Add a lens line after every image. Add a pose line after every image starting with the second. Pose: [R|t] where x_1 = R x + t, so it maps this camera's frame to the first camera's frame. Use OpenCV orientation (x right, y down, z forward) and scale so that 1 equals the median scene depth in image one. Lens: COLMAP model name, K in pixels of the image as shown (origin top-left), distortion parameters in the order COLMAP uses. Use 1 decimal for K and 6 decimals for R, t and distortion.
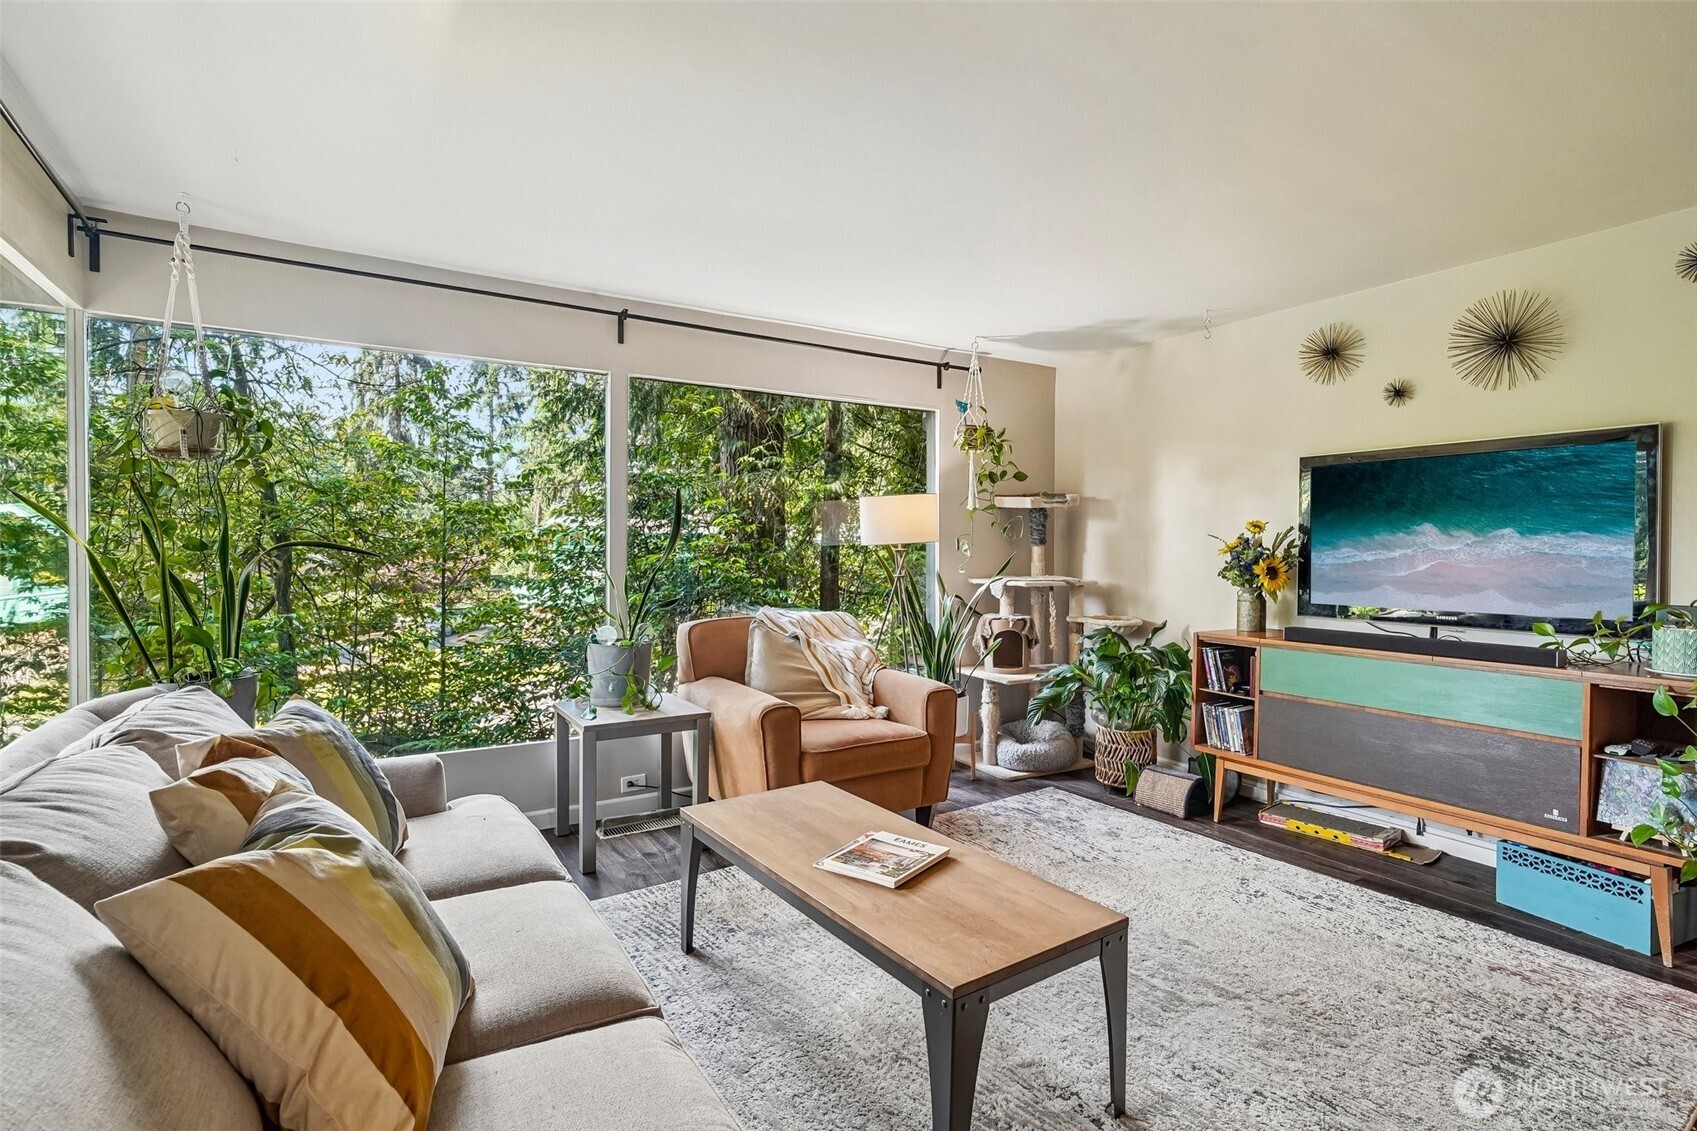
lens RADIAL K [[806.8, 0, 853.1], [0, 806.8, 555.4], [0, 0, 1]] dist [-0.002272, 0.000148]
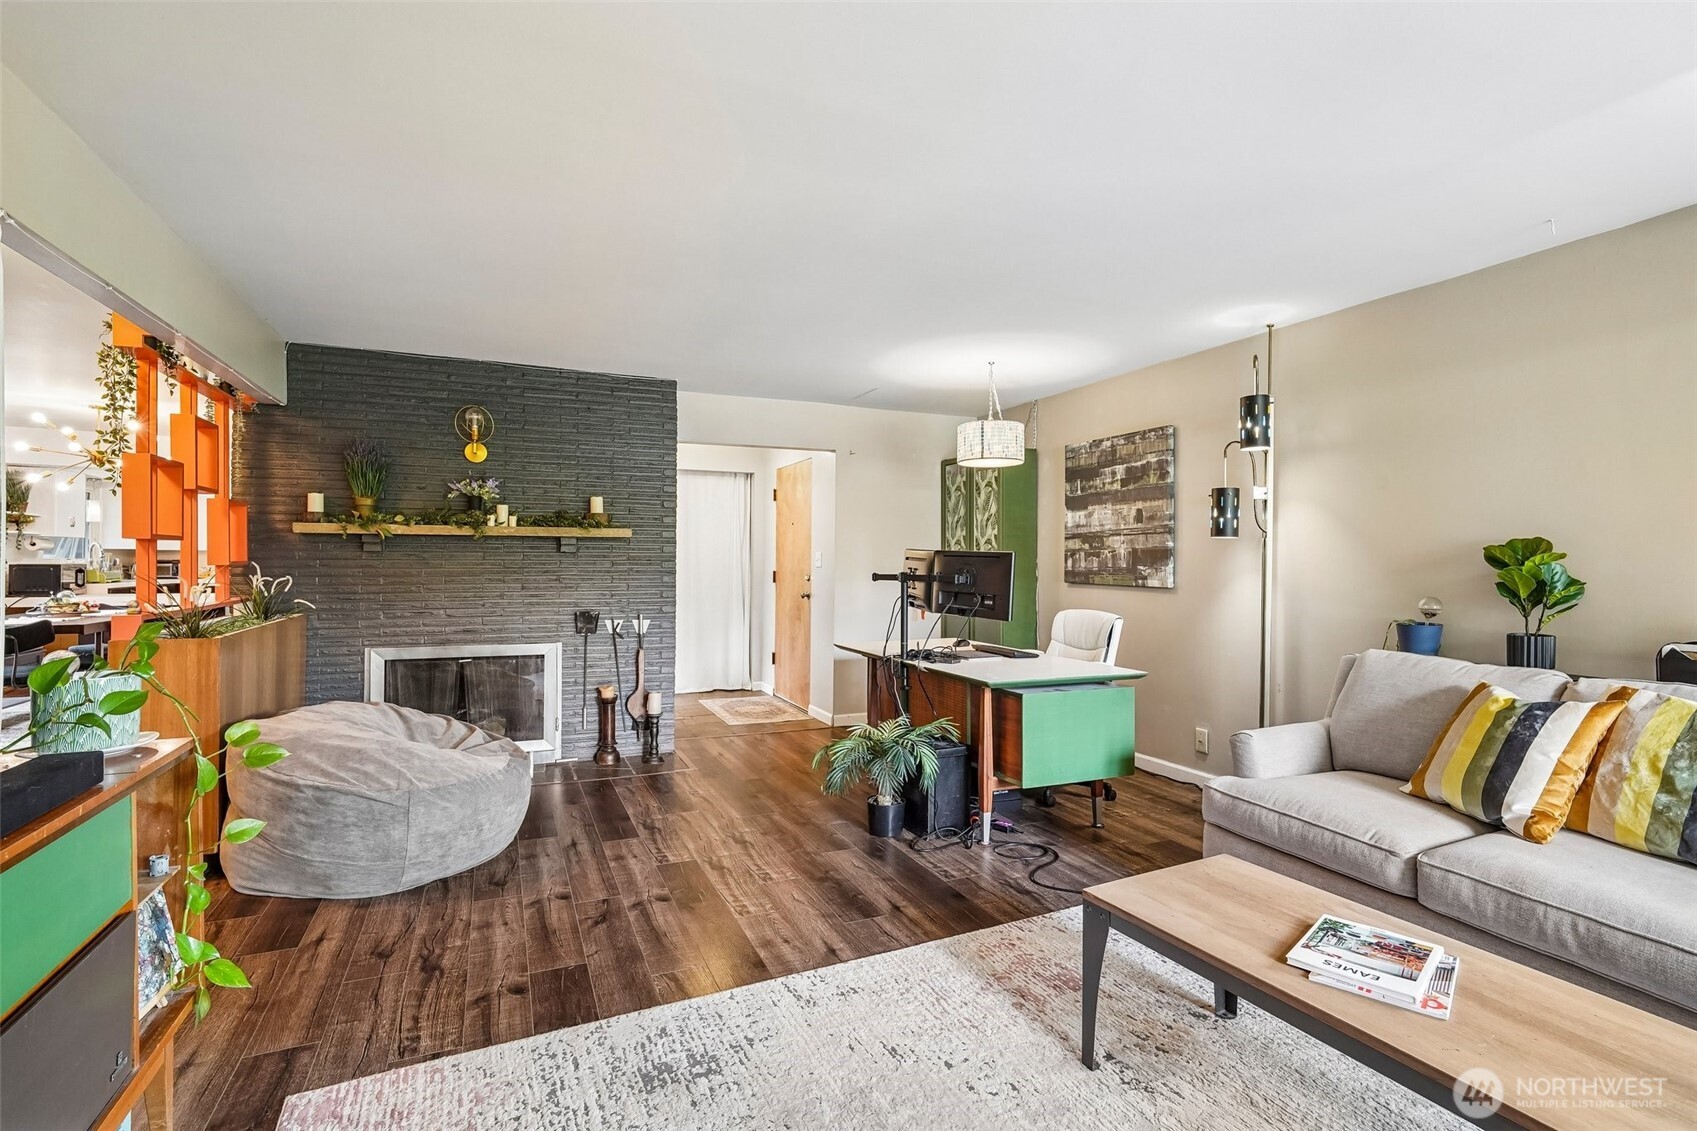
lens RADIAL K [[806.8, 0, 853.1], [0, 806.8, 555.4], [0, 0, 1]] dist [-0.002272, 0.000148]
pose [[-0.990525, -0.009971, 0.136973, 0.252077], [-0.010112, 0.999949, -0.000332, -0.004900], [-0.136963, -0.001714, -0.990575, 1.073924]]
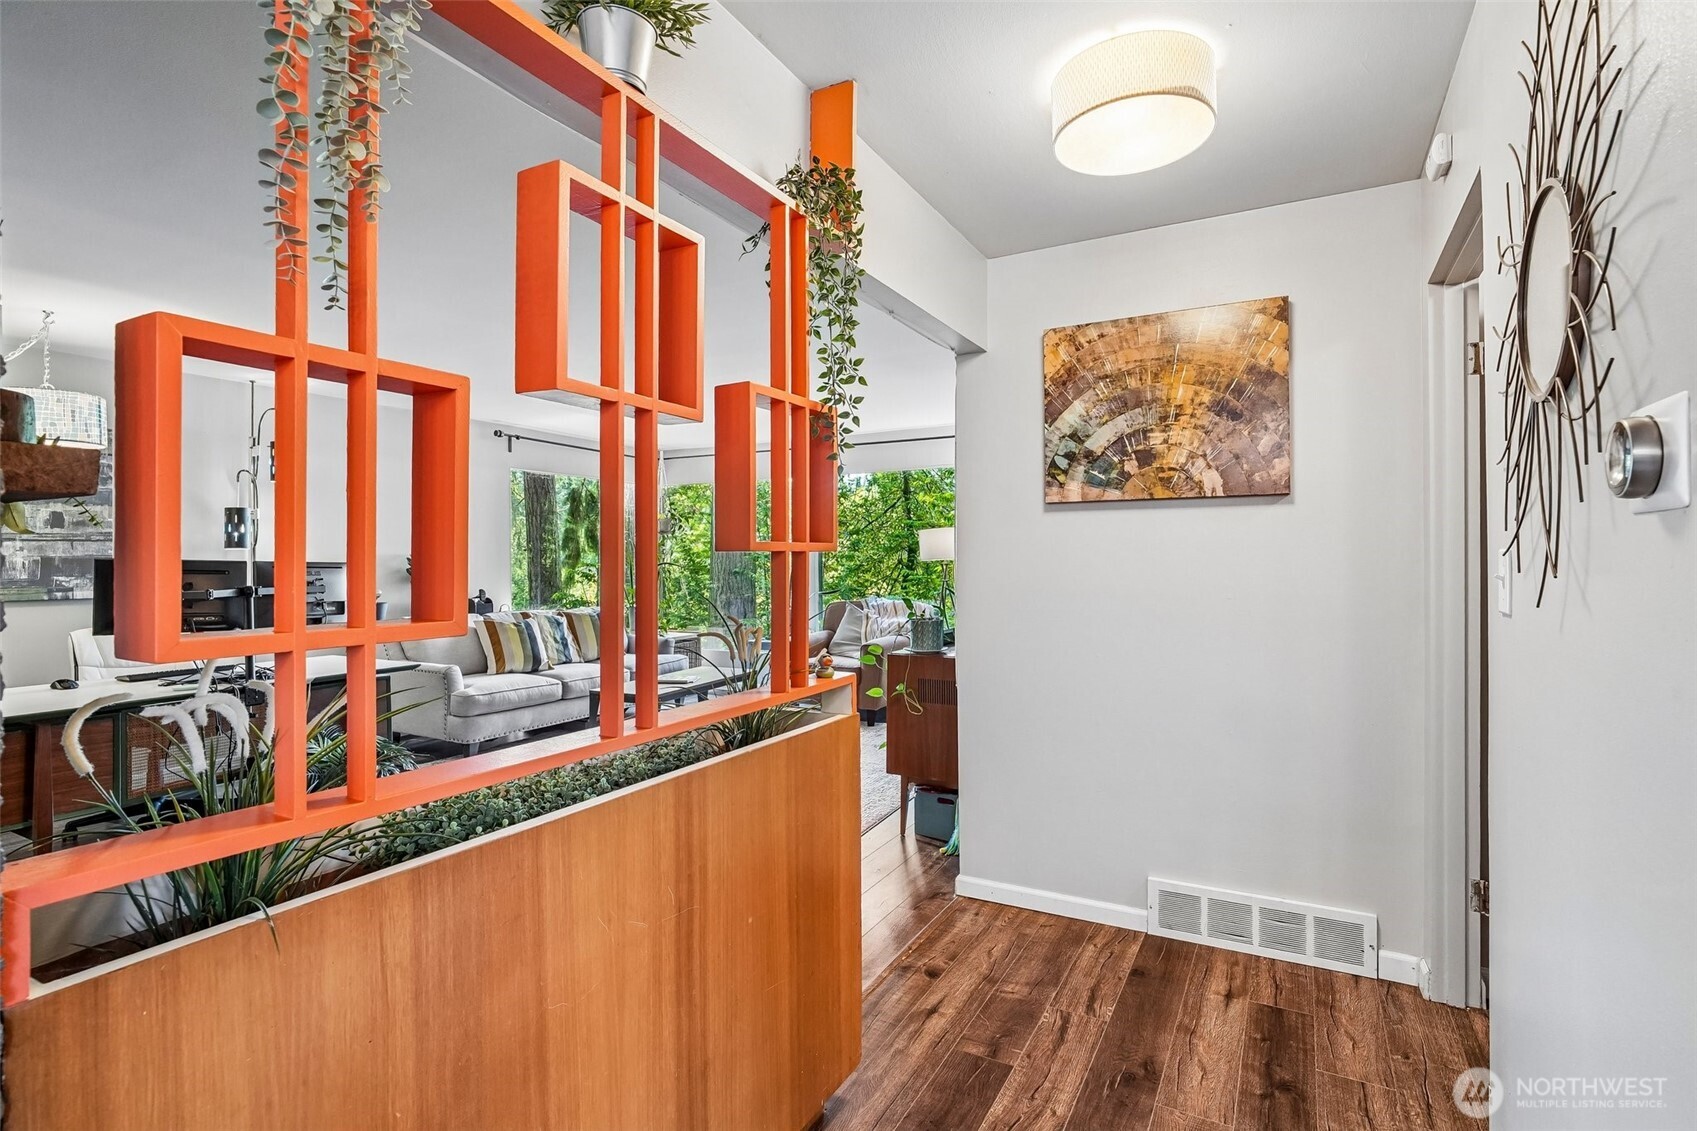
lens RADIAL K [[806.8, 0, 853.1], [0, 806.8, 555.4], [0, 0, 1]] dist [-0.002272, 0.000148]
pose [[0.499666, -0.008831, -0.866173, 1.582234], [0.001636, 0.999956, -0.009250, -0.010905], [0.866216, 0.003205, 0.499659, 0.092726]]
